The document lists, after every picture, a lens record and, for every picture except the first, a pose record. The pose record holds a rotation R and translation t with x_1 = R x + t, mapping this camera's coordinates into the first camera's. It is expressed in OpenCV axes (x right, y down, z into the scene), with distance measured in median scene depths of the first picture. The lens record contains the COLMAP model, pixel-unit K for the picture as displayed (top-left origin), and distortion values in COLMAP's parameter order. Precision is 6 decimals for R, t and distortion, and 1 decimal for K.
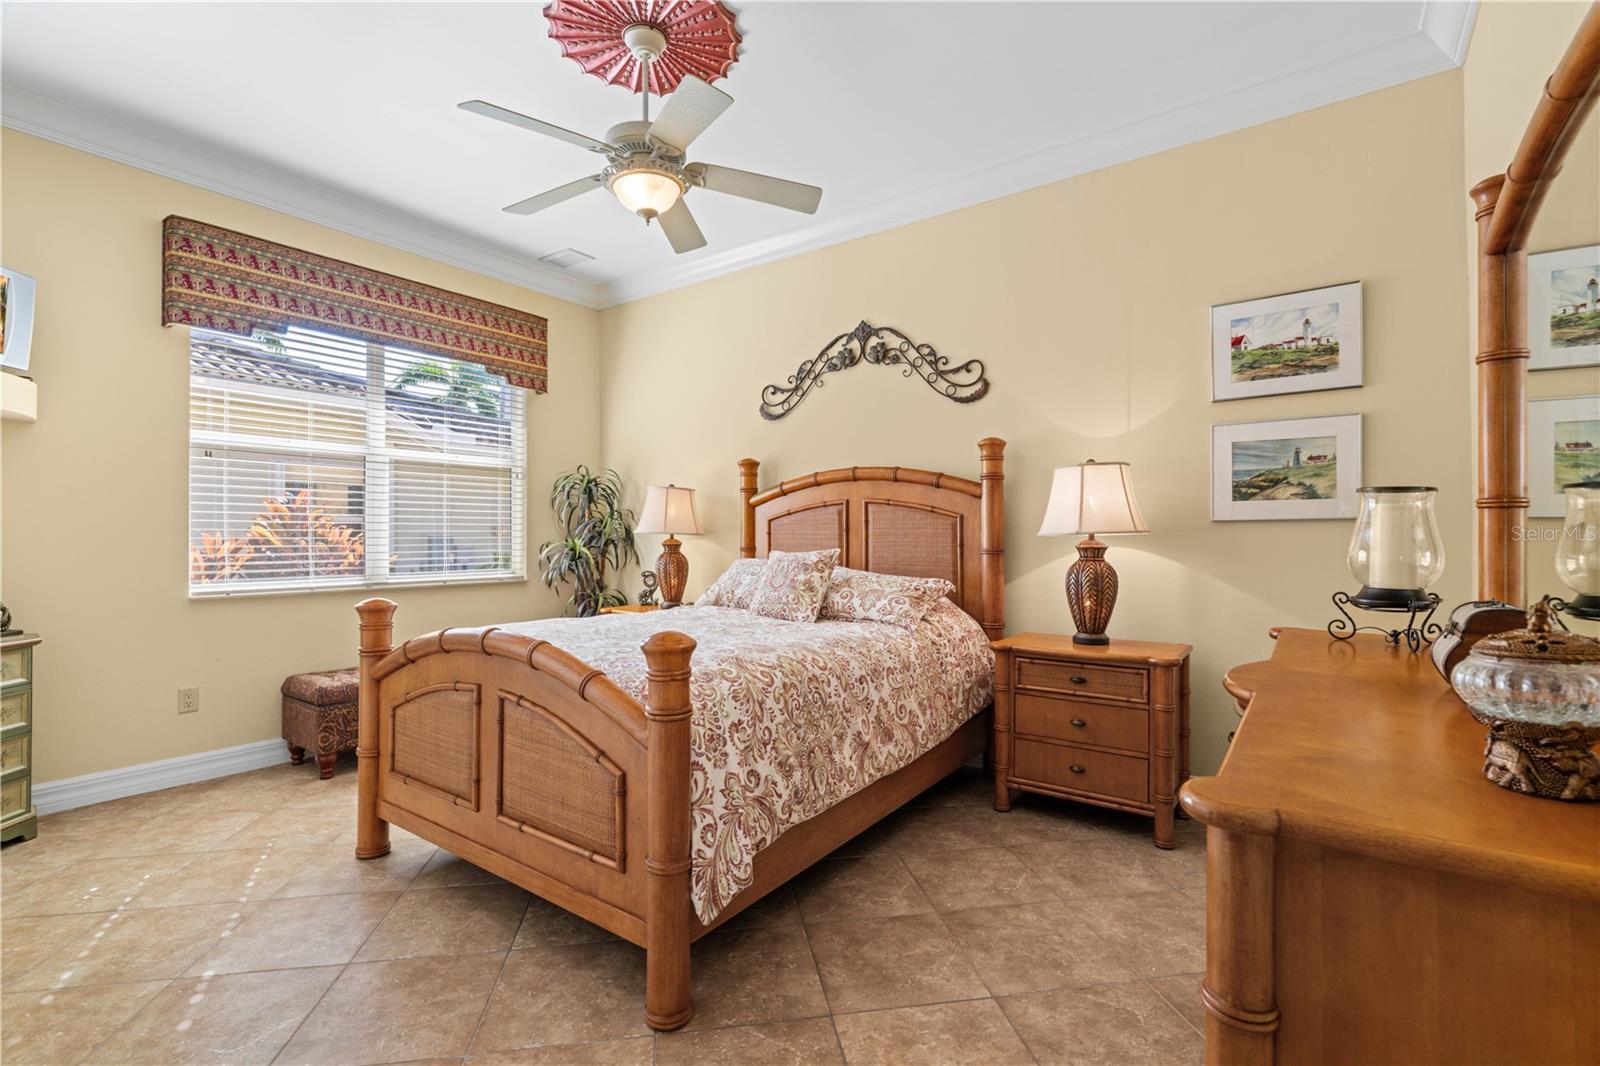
lens RADIAL K [[728.6, 0, 803.6], [0, 728.6, 533.5], [0, 0, 1]] dist [-0.002624, -0.000474]
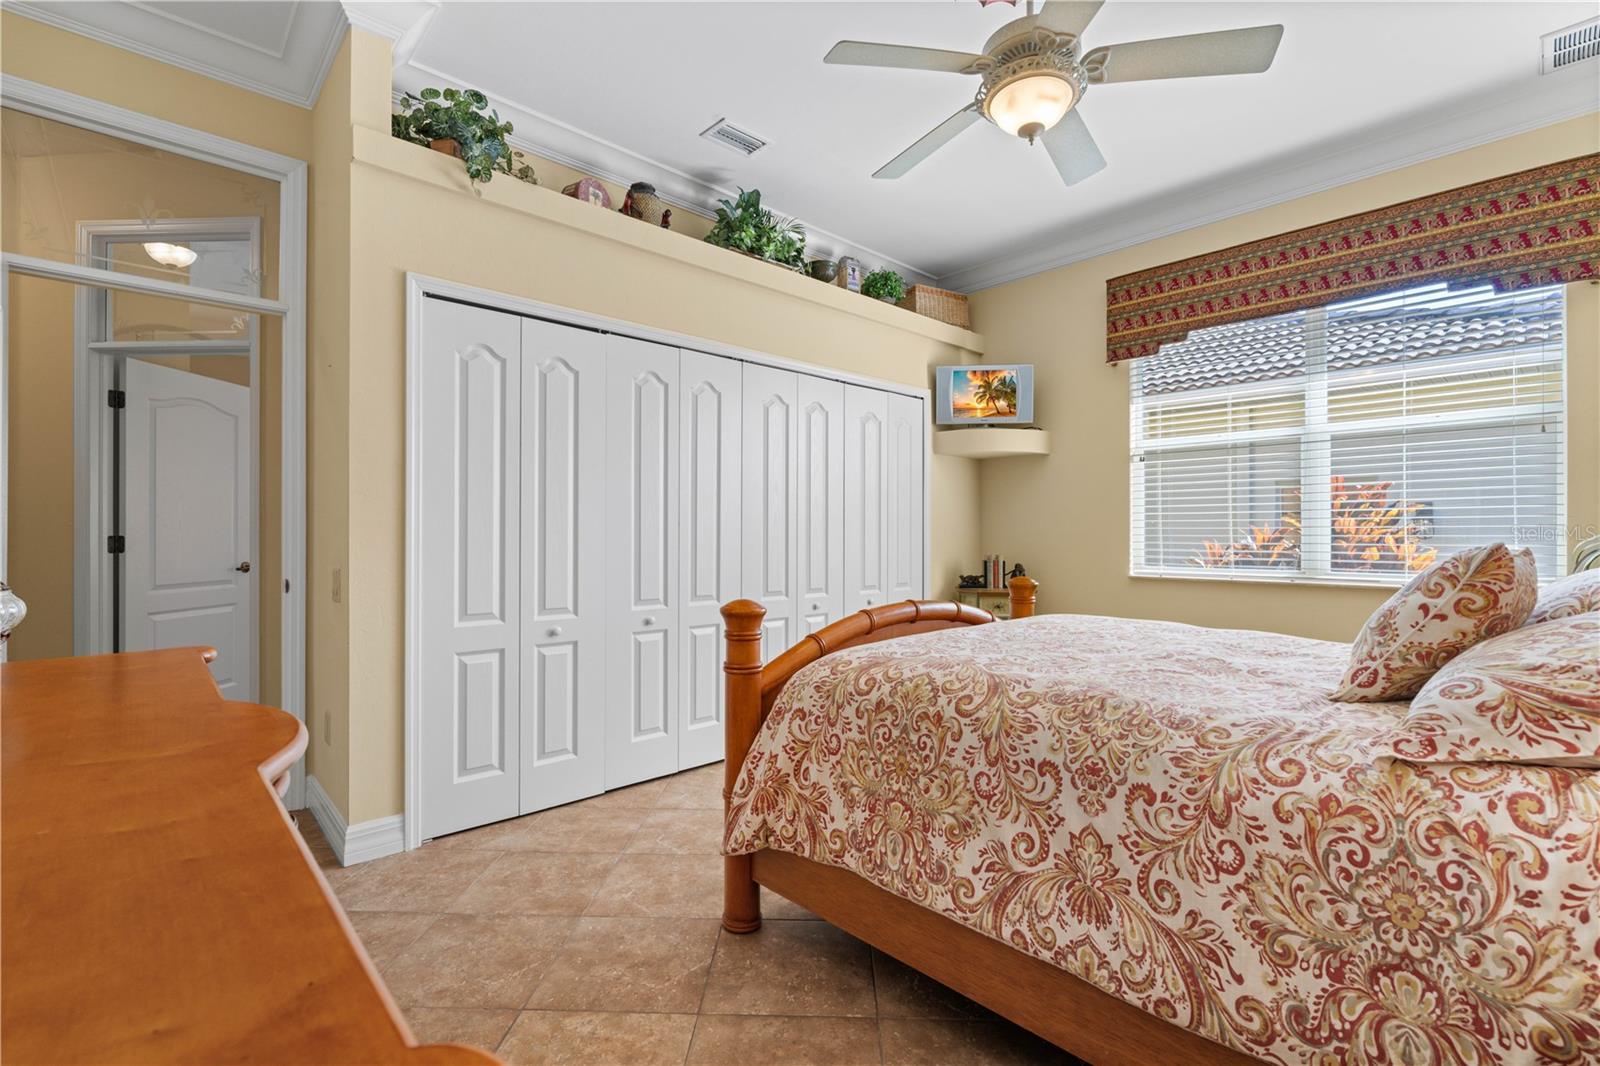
lens RADIAL K [[728.6, 0, 804.4], [0, 728.6, 532.2], [0, 0, 1]] dist [-0.002624, -0.000474]
pose [[-0.204685, -0.002205, -0.978825, 0.671213], [0.003994, 0.999987, -0.003087, 0.020559], [0.978820, -0.004541, -0.204674, 0.942478]]
